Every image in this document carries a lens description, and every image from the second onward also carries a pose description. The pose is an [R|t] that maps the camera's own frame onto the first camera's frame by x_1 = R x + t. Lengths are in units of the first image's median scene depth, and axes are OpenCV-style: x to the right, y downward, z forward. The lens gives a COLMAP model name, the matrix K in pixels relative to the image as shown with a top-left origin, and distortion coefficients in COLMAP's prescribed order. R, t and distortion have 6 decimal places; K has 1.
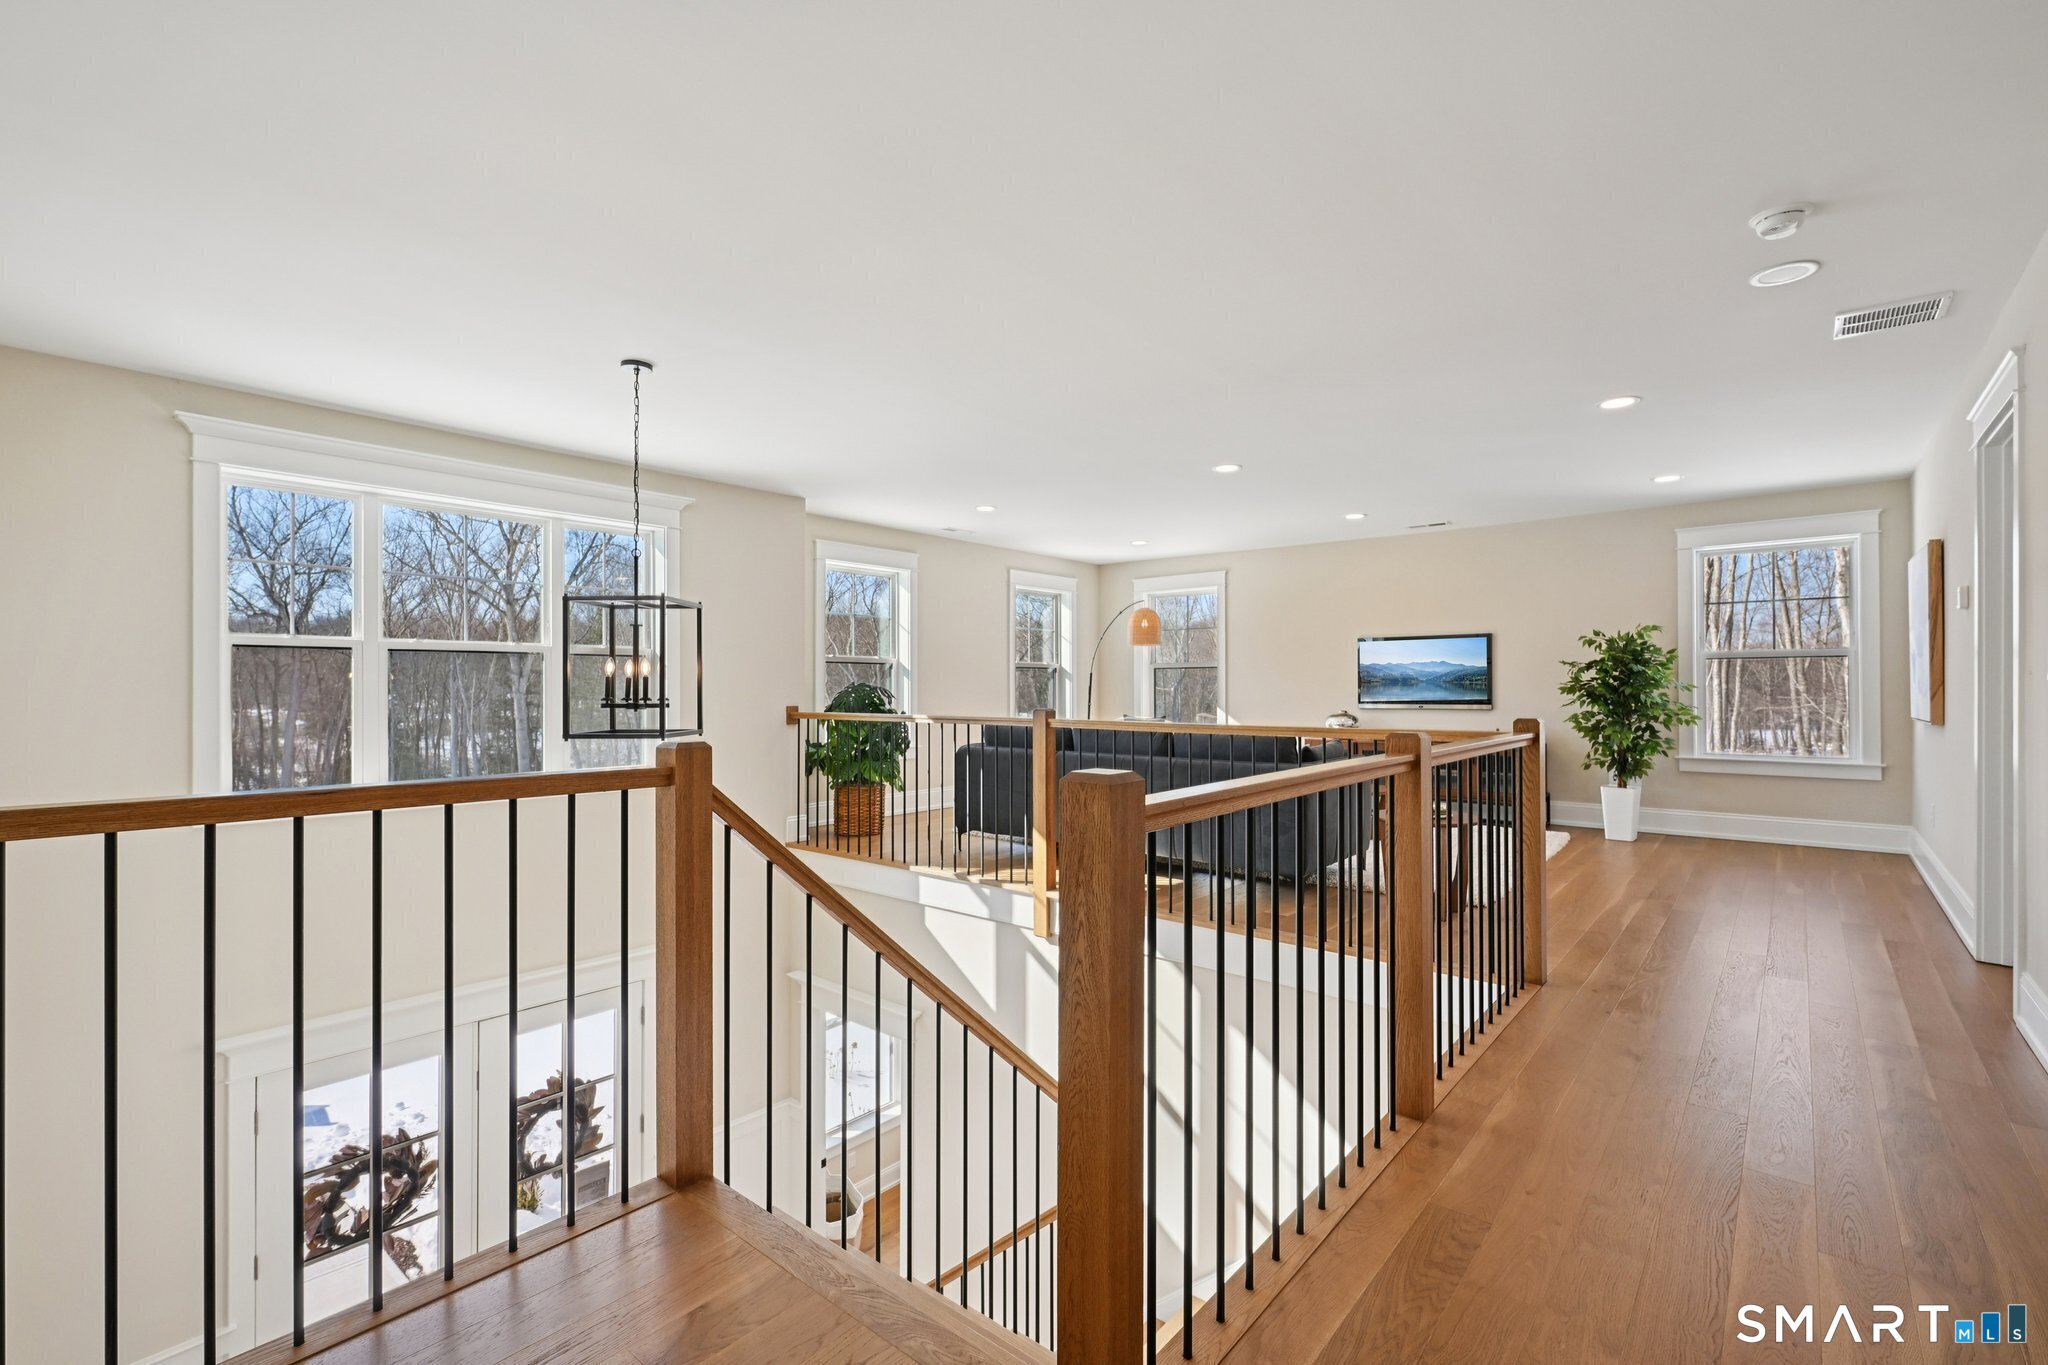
lens RADIAL K [[936.5, 0, 1024.0], [0, 936.5, 682.5], [0, 0, 1]] dist [0.001817, -0.000043]
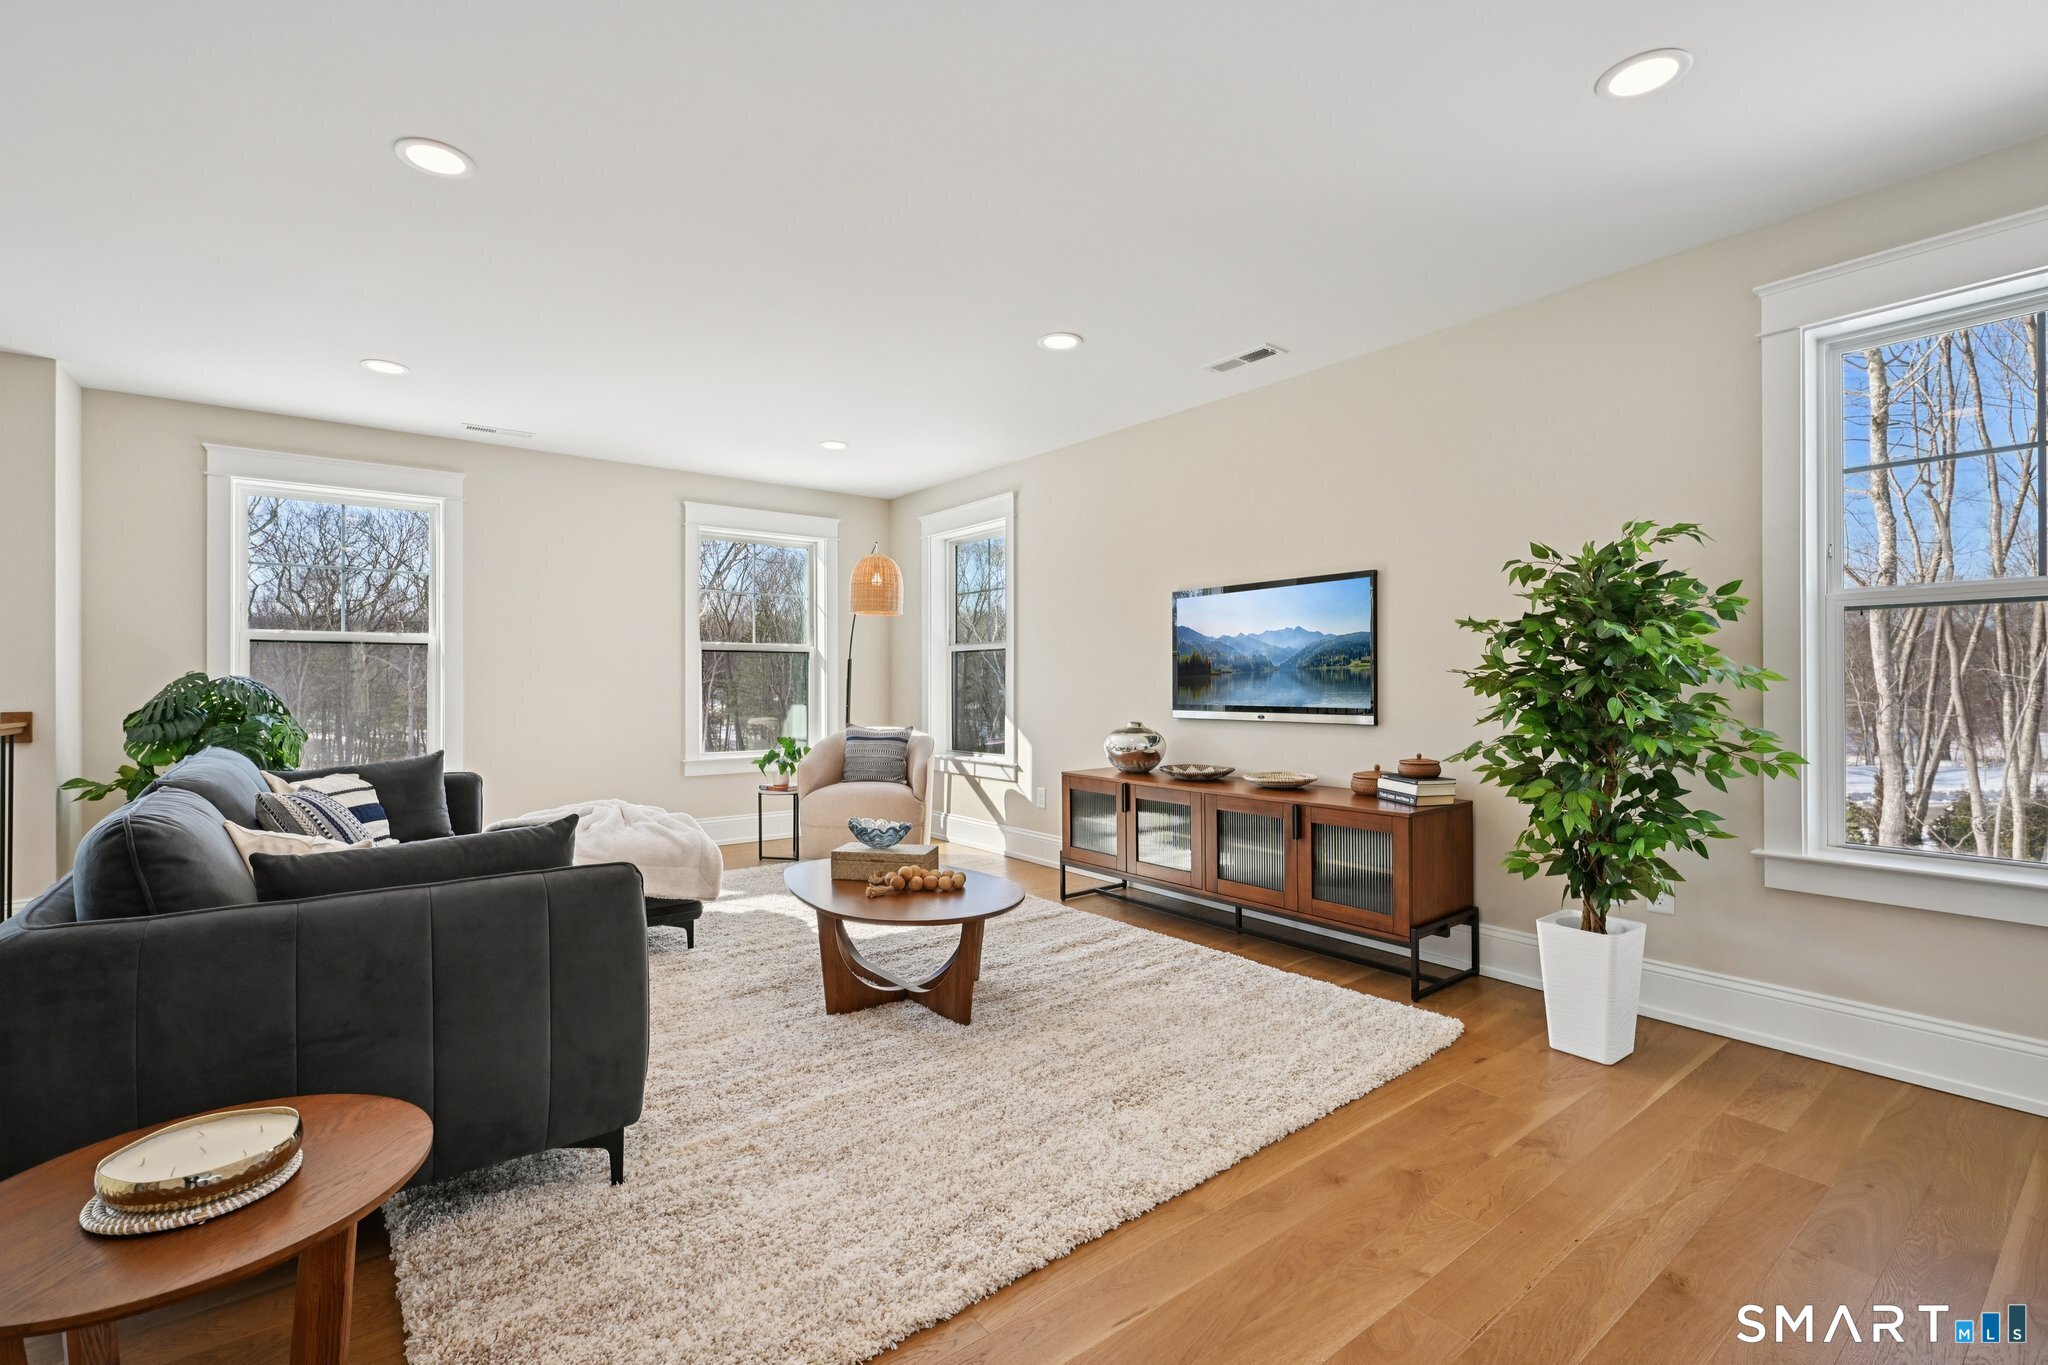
lens RADIAL K [[916.1, 0, 1025.3], [0, 916.1, 687.5], [0, 0, 1]] dist [-0.000431, 0.000095]
pose [[0.975262, 0.002322, -0.221038, 0.467437], [-0.000288, 0.999957, 0.009235, 0.004859], [0.221050, -0.008943, 0.975221, 0.536005]]
